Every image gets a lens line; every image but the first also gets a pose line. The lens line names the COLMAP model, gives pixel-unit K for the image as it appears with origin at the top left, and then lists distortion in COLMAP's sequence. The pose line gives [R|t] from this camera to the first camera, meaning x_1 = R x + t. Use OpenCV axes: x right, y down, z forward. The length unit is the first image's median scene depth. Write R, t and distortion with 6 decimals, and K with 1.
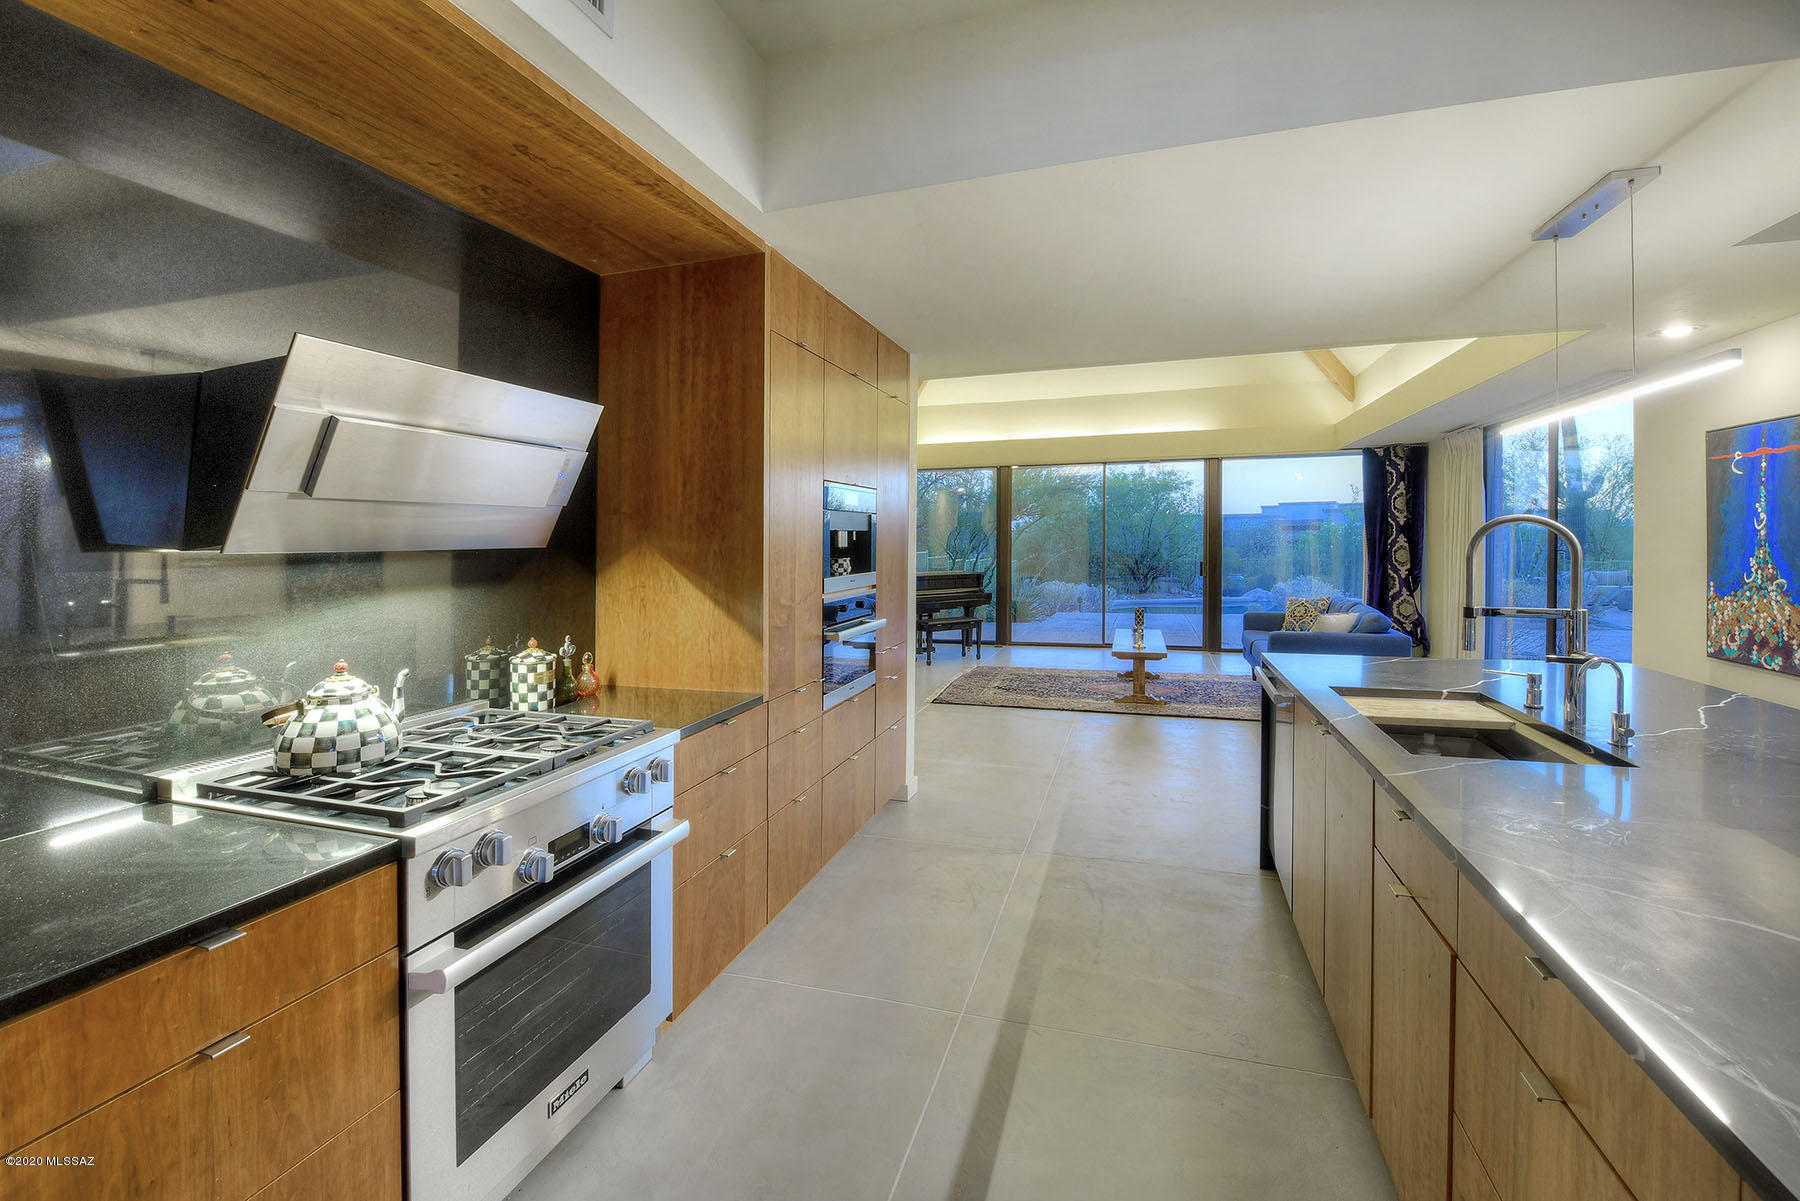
lens RADIAL K [[770.2, 0, 920.1], [0, 770.2, 538.5], [0, 0, 1]] dist [-0.012065, -0.000231]
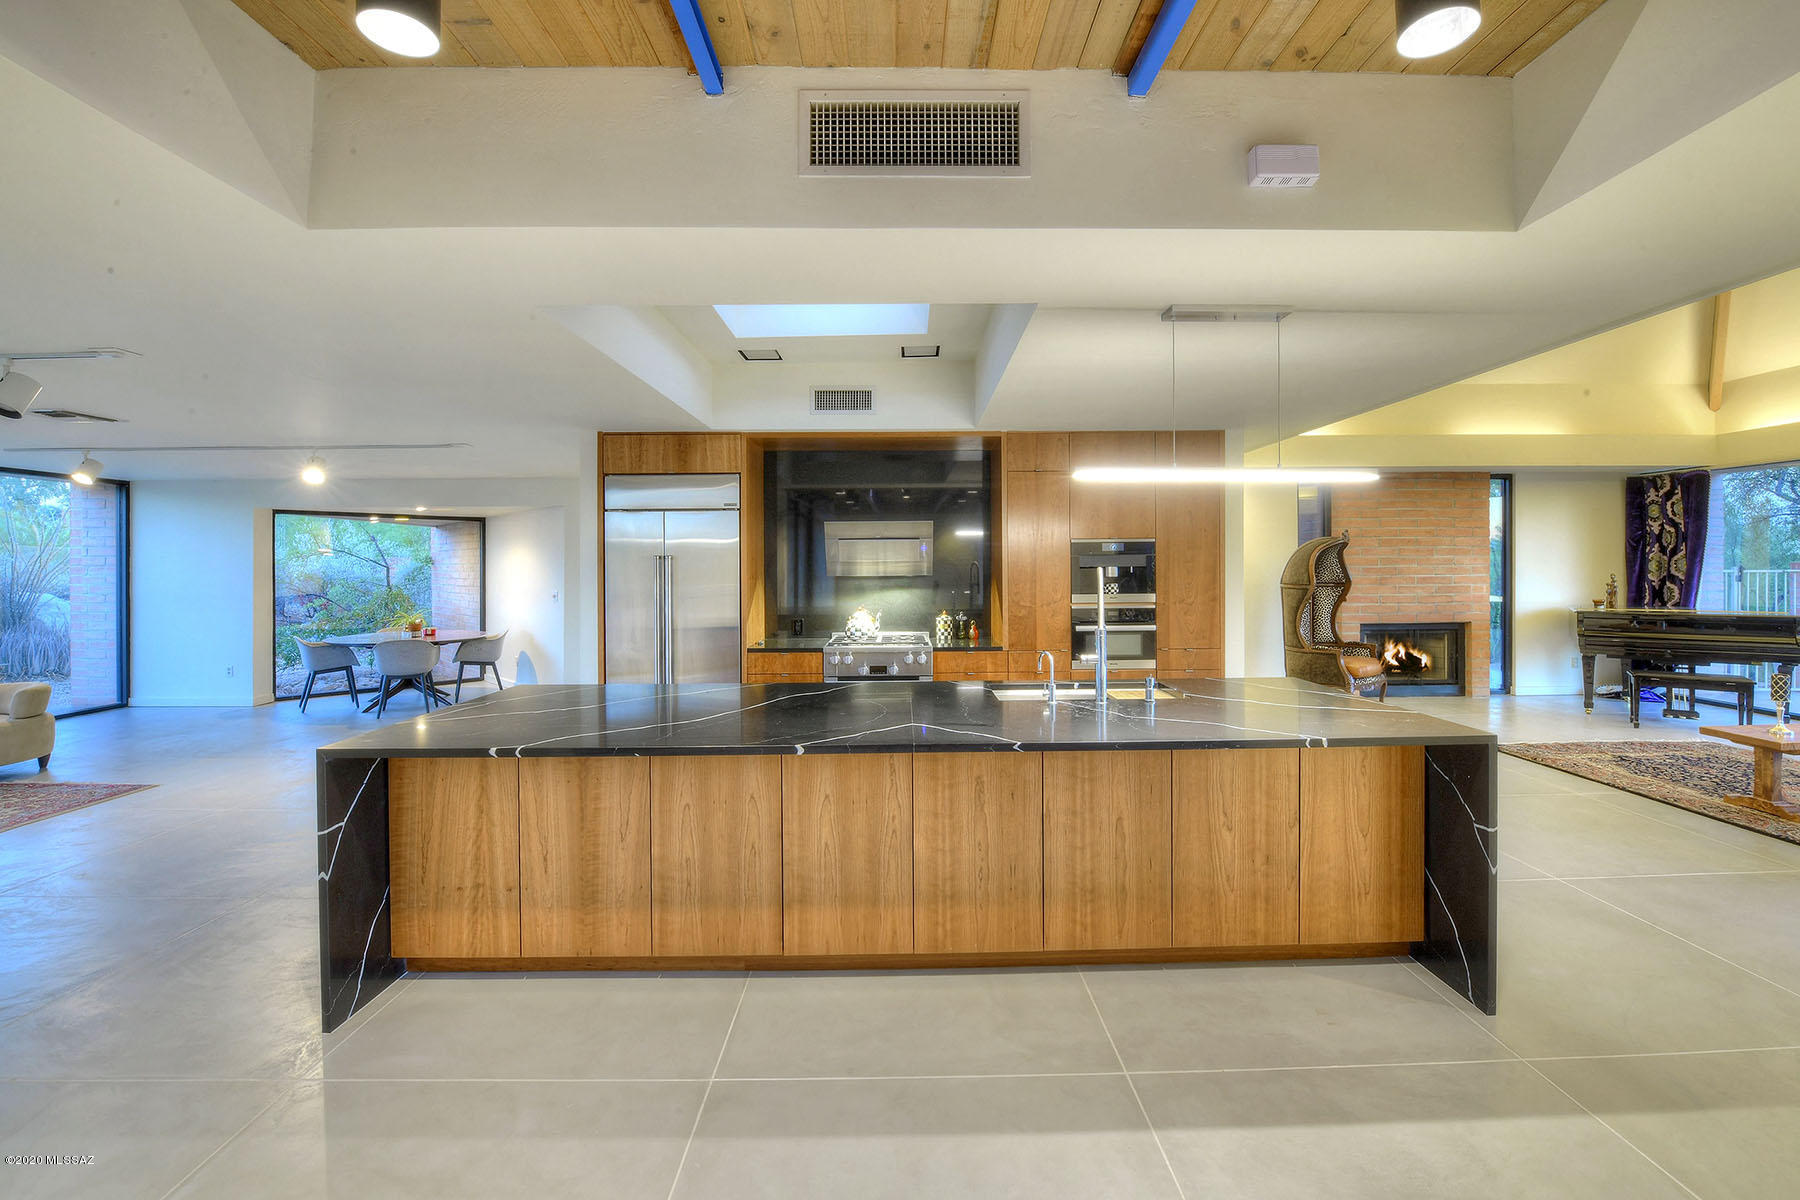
lens RADIAL K [[770.2, 0, 844.5], [0, 770.2, 571.2], [0, 0, 1]] dist [-0.012065, -0.000231]
pose [[0.297129, 0.014271, -0.954731, 1.652224], [0.006232, 0.999838, 0.016885, -0.040670], [0.954817, -0.010967, 0.296992, -0.044248]]
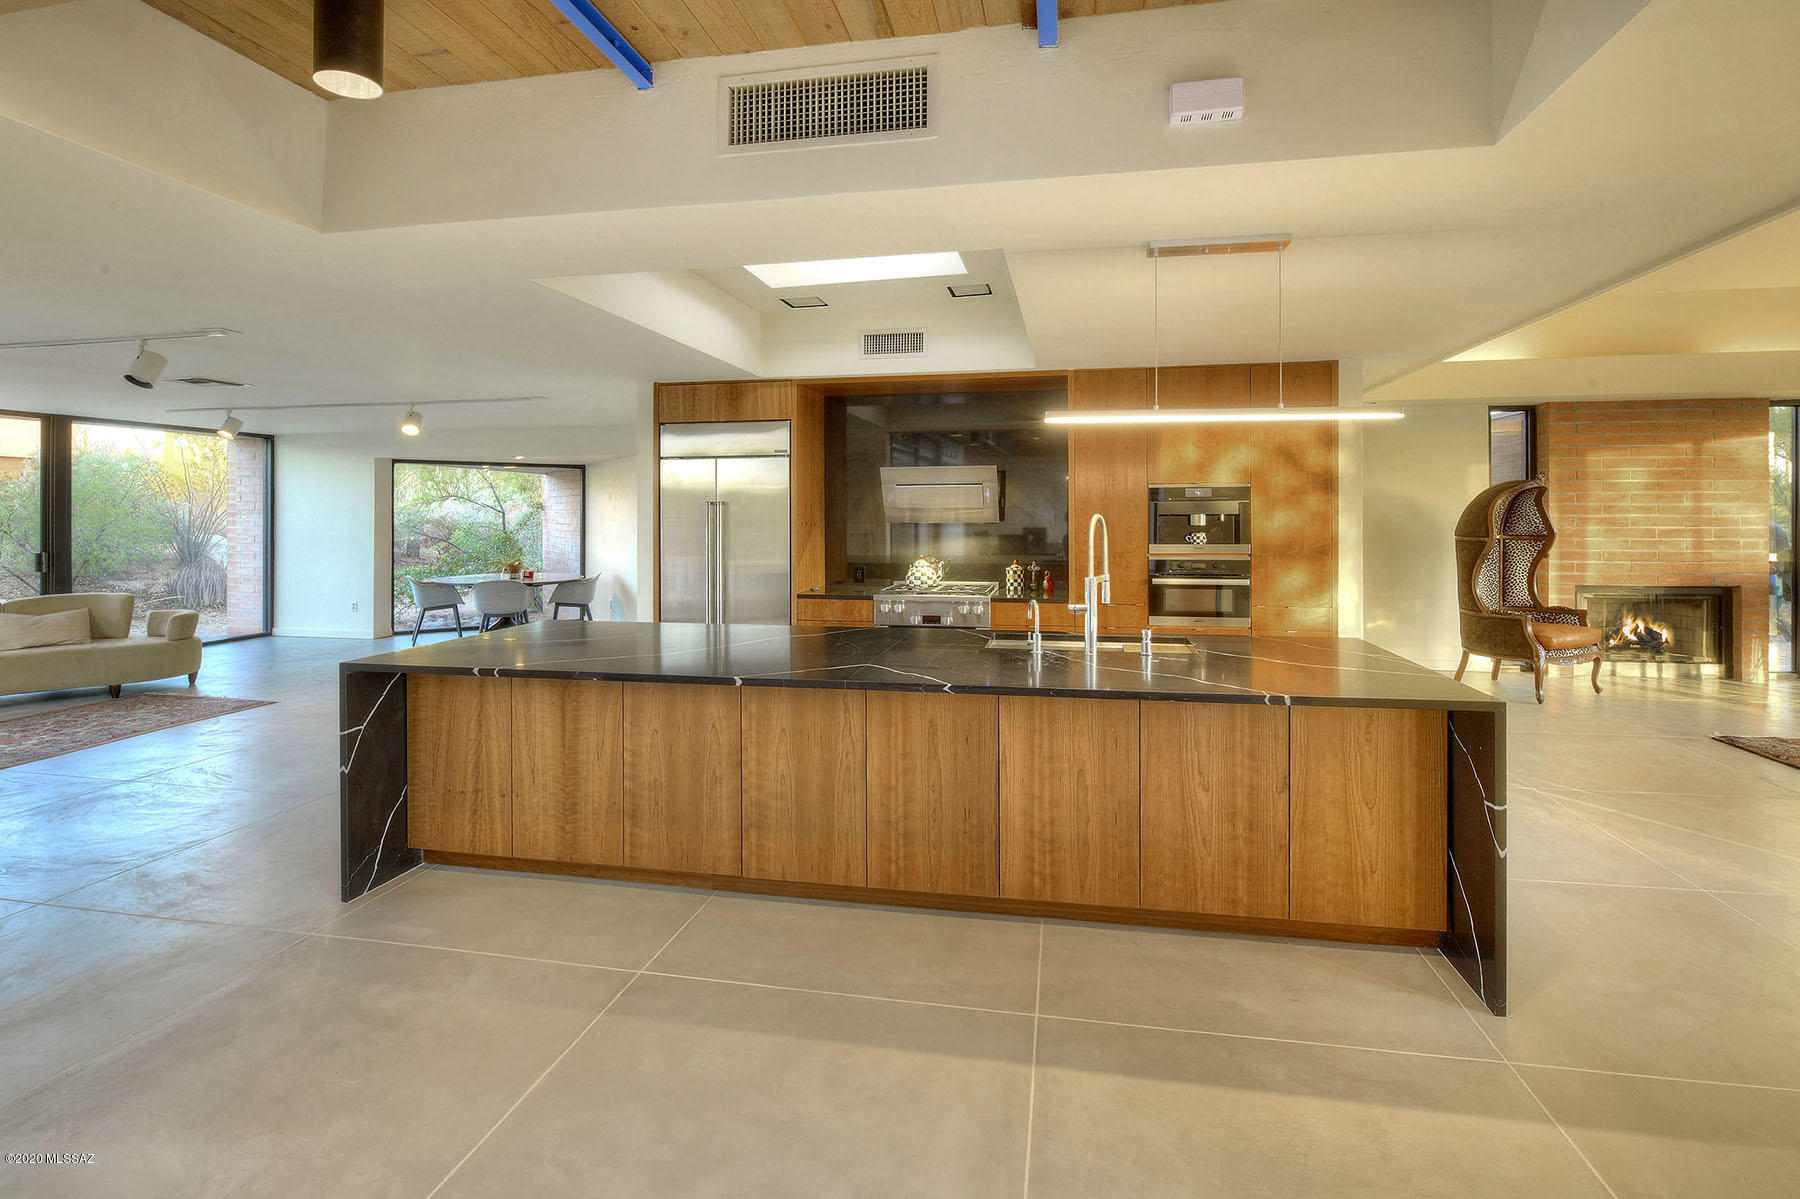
lens RADIAL K [[845.7, 0, 852.5], [0, 845.7, 519.1], [0, 0, 1]] dist [0.004609, 0.001155]
pose [[0.107118, 0.015320, -0.994128, 1.851358], [0.004723, 0.999862, 0.015917, -0.038248], [0.994235, -0.006401, 0.107031, 0.193806]]
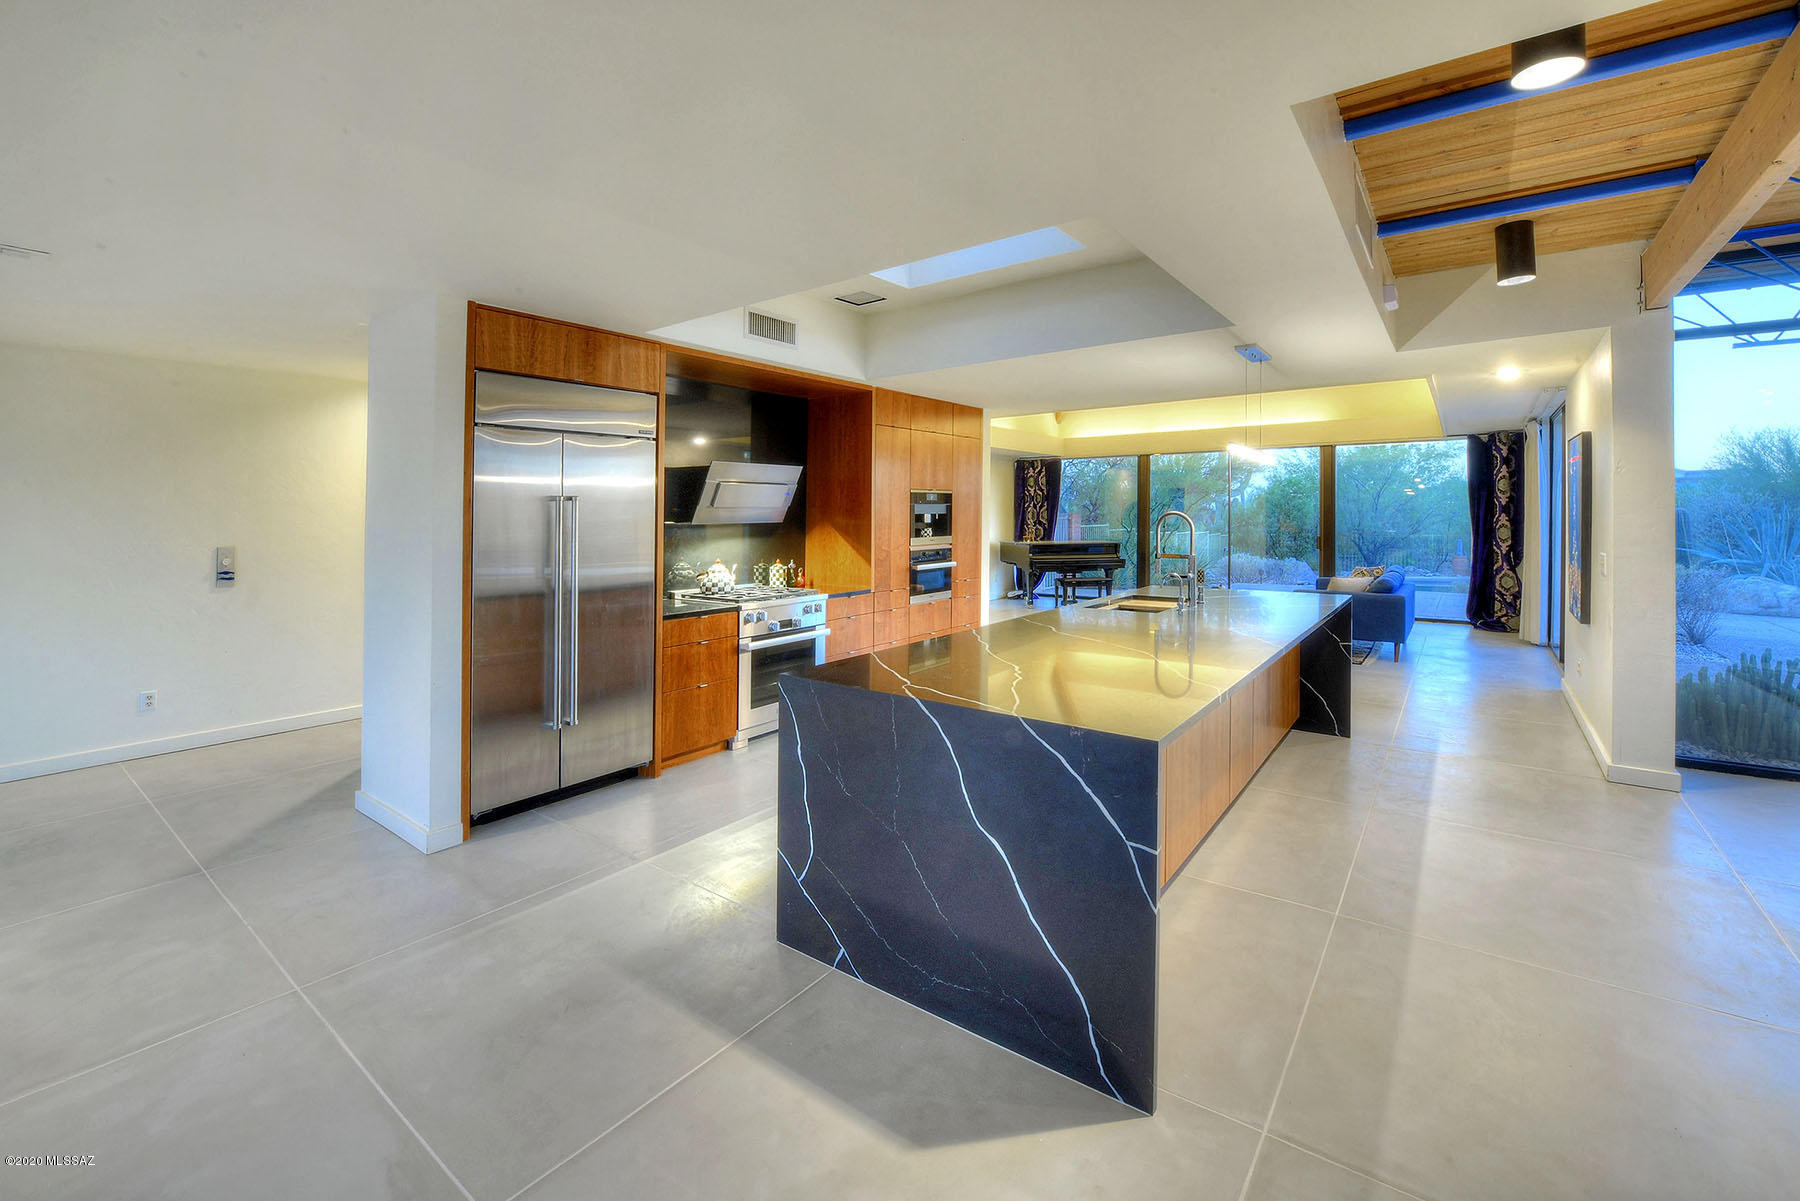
lens RADIAL K [[779.4, 0, 905.9], [0, 779.4, 505.8], [0, 0, 1]] dist [0.003733, 0.000039]
pose [[0.944077, 0.002530, -0.329715, 0.627433], [-0.004045, 0.999984, -0.003908, -0.028736], [0.329700, 0.005023, 0.944072, -1.088485]]
